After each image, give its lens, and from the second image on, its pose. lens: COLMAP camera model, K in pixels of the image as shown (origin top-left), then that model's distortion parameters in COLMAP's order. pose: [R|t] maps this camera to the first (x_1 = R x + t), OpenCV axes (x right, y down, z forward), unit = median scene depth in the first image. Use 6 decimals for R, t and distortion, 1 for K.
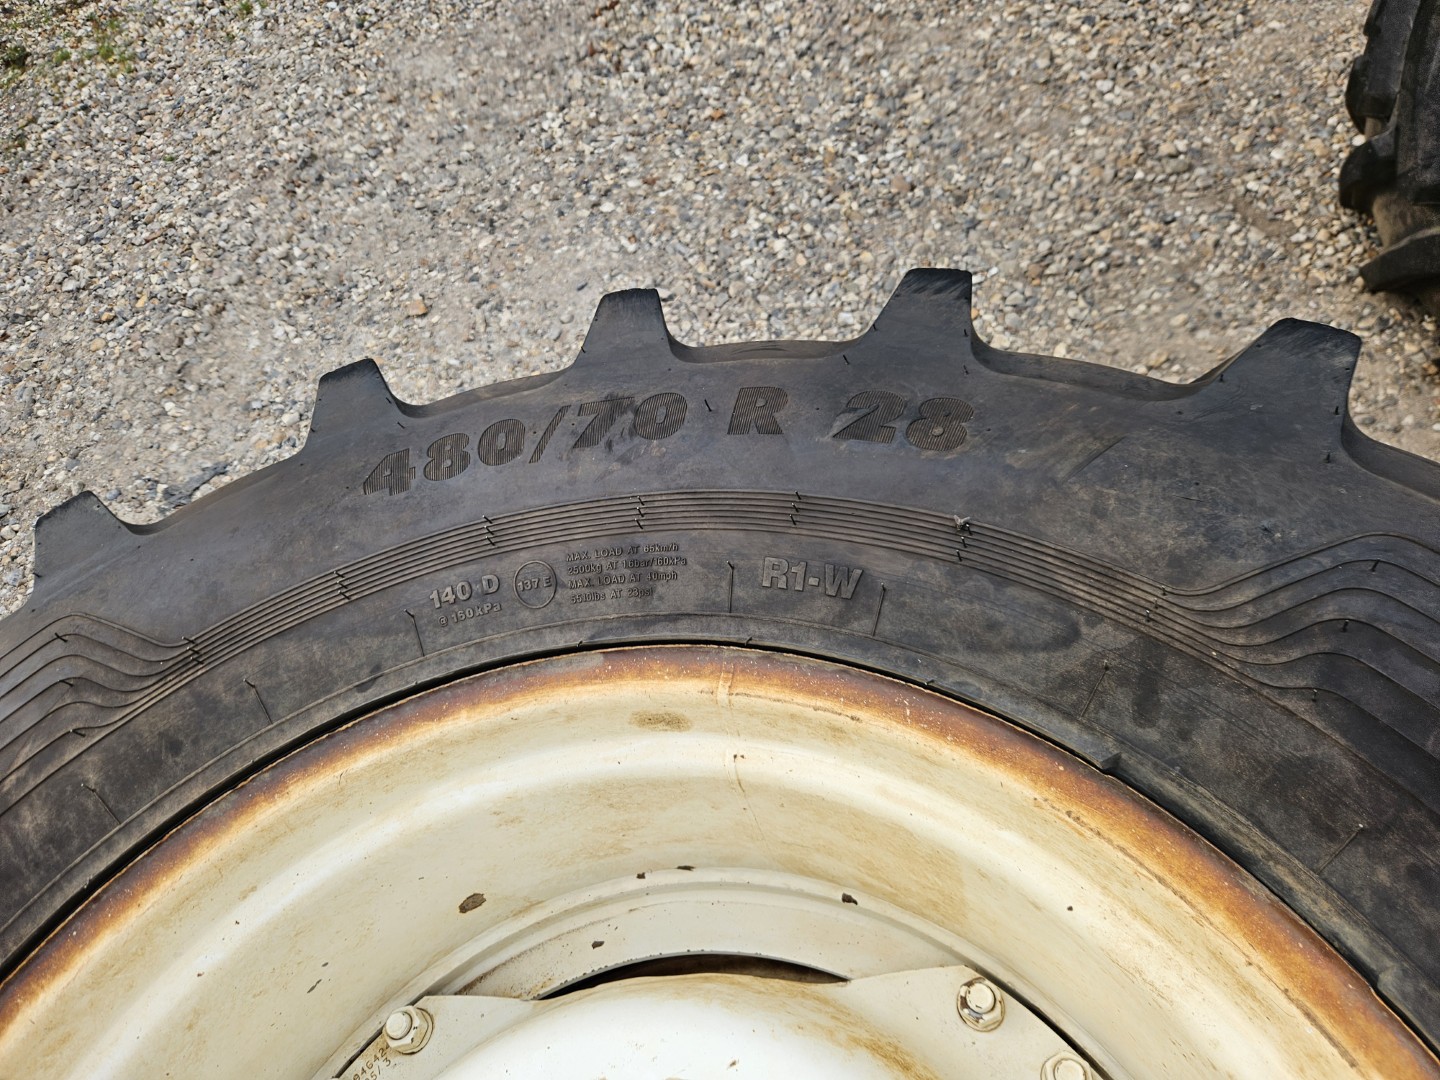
lens RADIAL K [[952.6, 0, 720.0], [0, 952.6, 540.0], [0, 0, 1]] dist [0.043070, -0.032856]
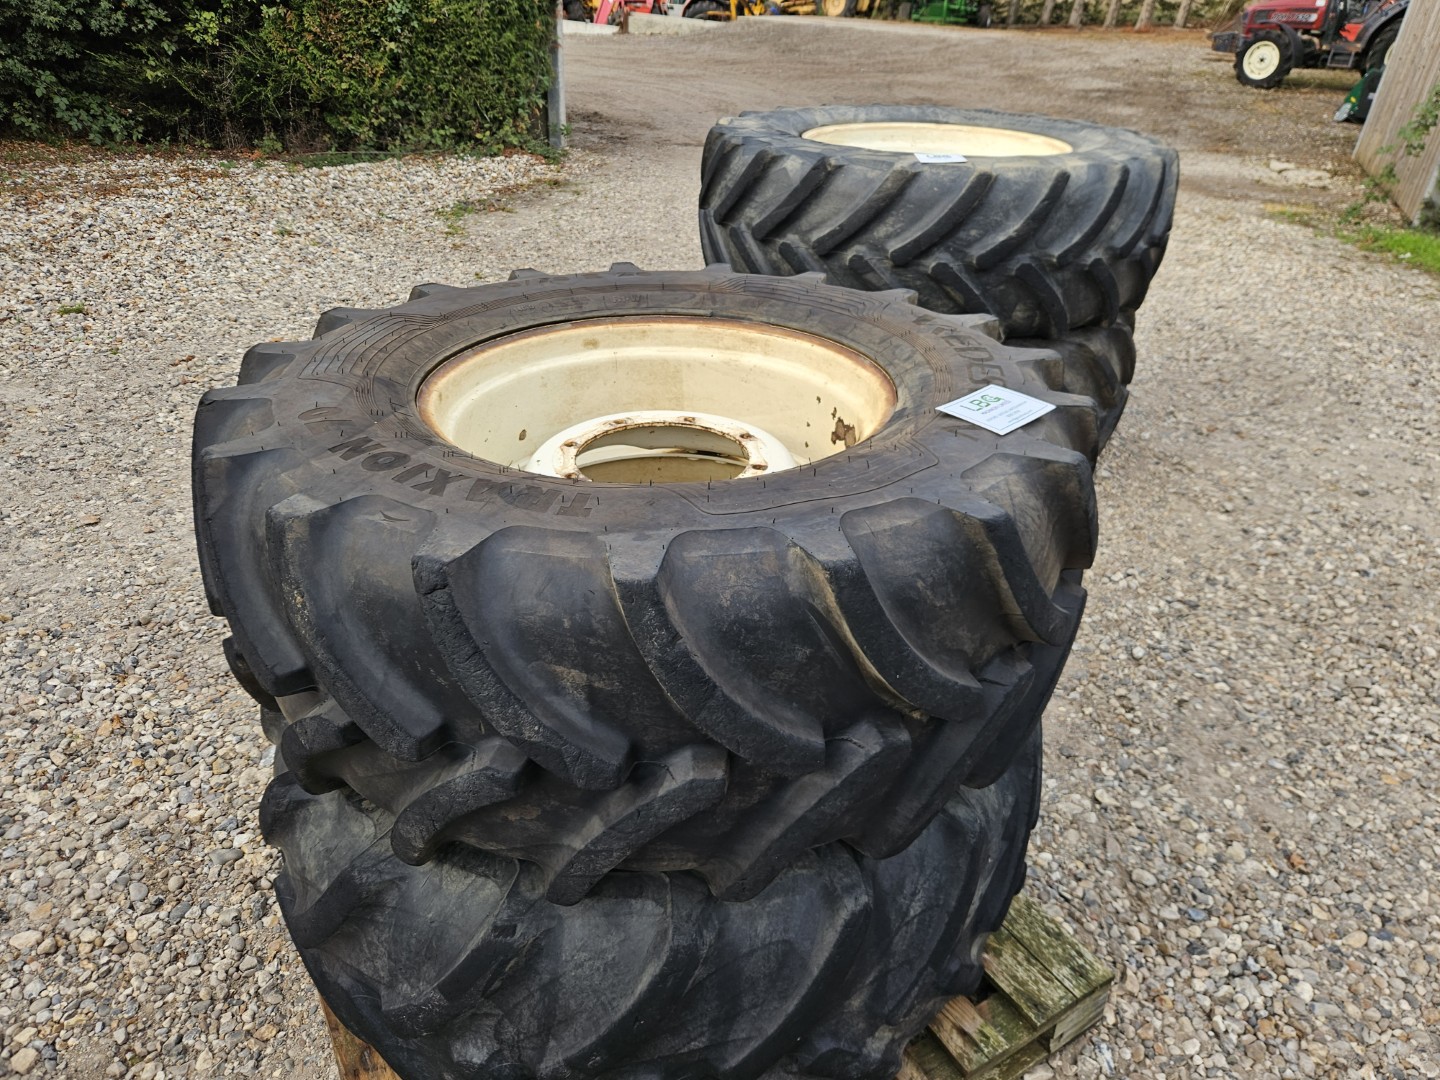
lens RADIAL K [[952.6, 0, 720.0], [0, 952.6, 540.0], [0, 0, 1]] dist [0.043070, -0.032856]
pose [[0.825358, -0.048253, 0.562544, -0.294067], [0.293832, 0.887497, -0.354982, 0.389302], [-0.482127, 0.458281, 0.746681, -0.253434]]
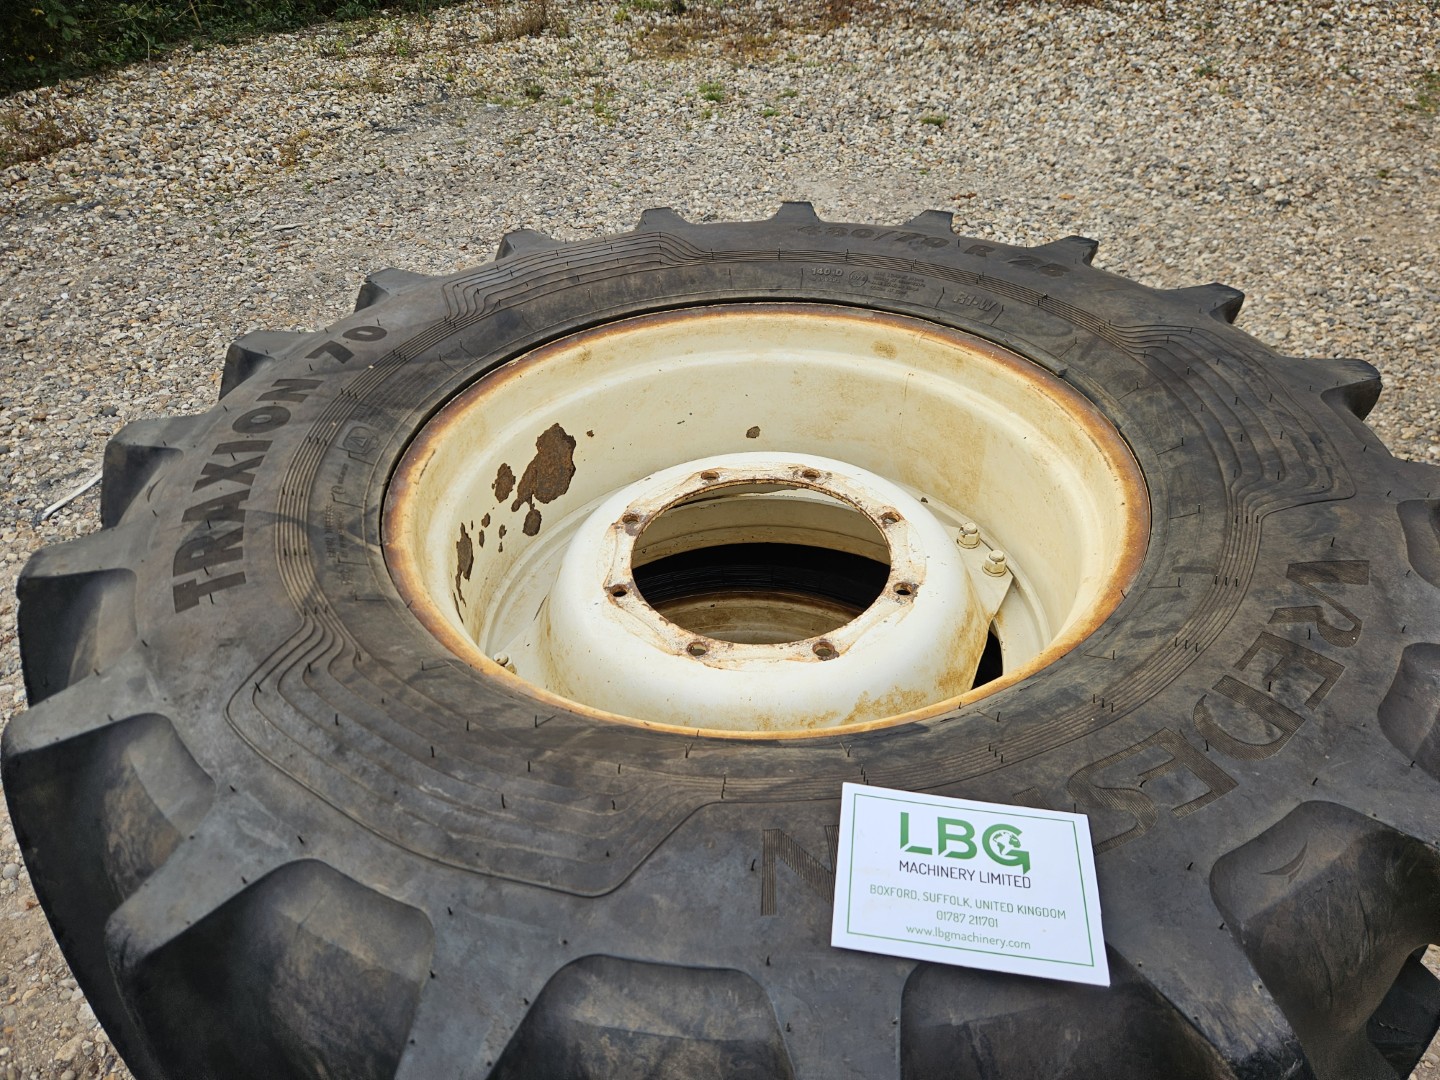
lens RADIAL K [[948.1, 0, 756.5], [0, 948.1, 542.0], [0, 0, 1]] dist [0.068511, -0.059385]
pose [[0.902357, 0.393301, -0.176255, 0.044312], [-0.419408, 0.895490, -0.148979, 0.196803], [0.099241, 0.208355, 0.973005, -0.207741]]
